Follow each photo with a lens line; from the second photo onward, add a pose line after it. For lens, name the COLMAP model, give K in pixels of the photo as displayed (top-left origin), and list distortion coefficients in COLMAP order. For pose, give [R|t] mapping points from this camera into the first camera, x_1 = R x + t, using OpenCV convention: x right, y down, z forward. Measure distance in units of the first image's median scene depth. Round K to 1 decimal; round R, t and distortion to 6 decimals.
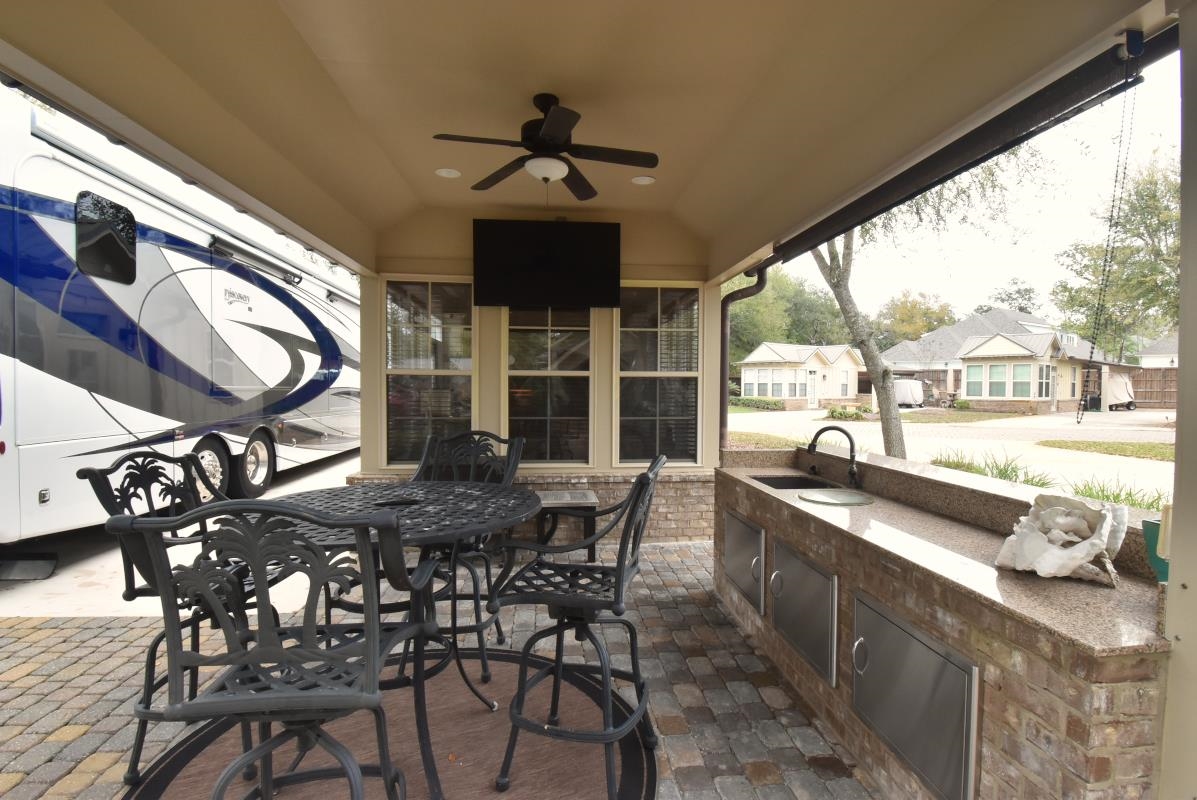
lens RADIAL K [[554.2, 0, 598.5], [0, 554.2, 400.0], [0, 0, 1]] dist [-0.000610, -0.000067]
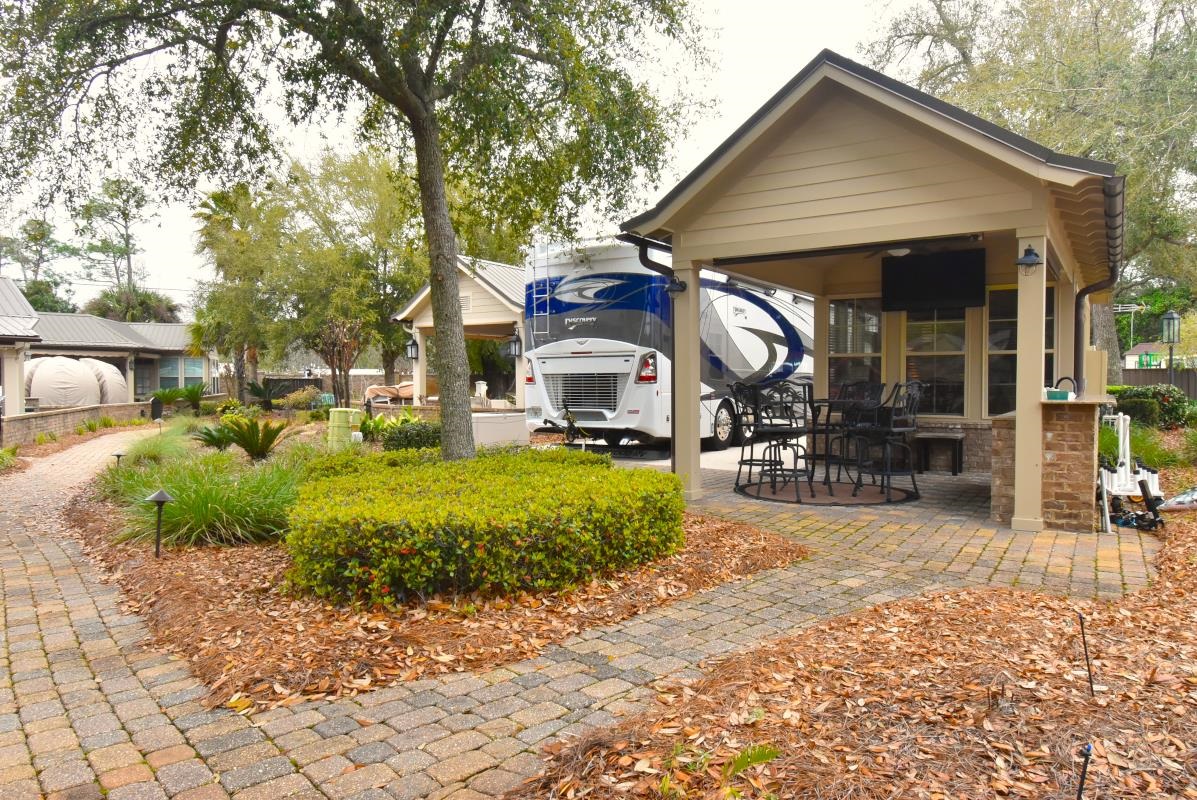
lens RADIAL K [[803.0, 0, 598.5], [0, 803.0, 400.0], [0, 0, 1]] dist [-0.002861, -0.000465]
pose [[0.774227, 0.004890, -0.632889, 0.518179], [-0.013487, 0.999871, -0.008774, 0.097554], [0.632764, 0.015329, 0.774193, -1.103756]]
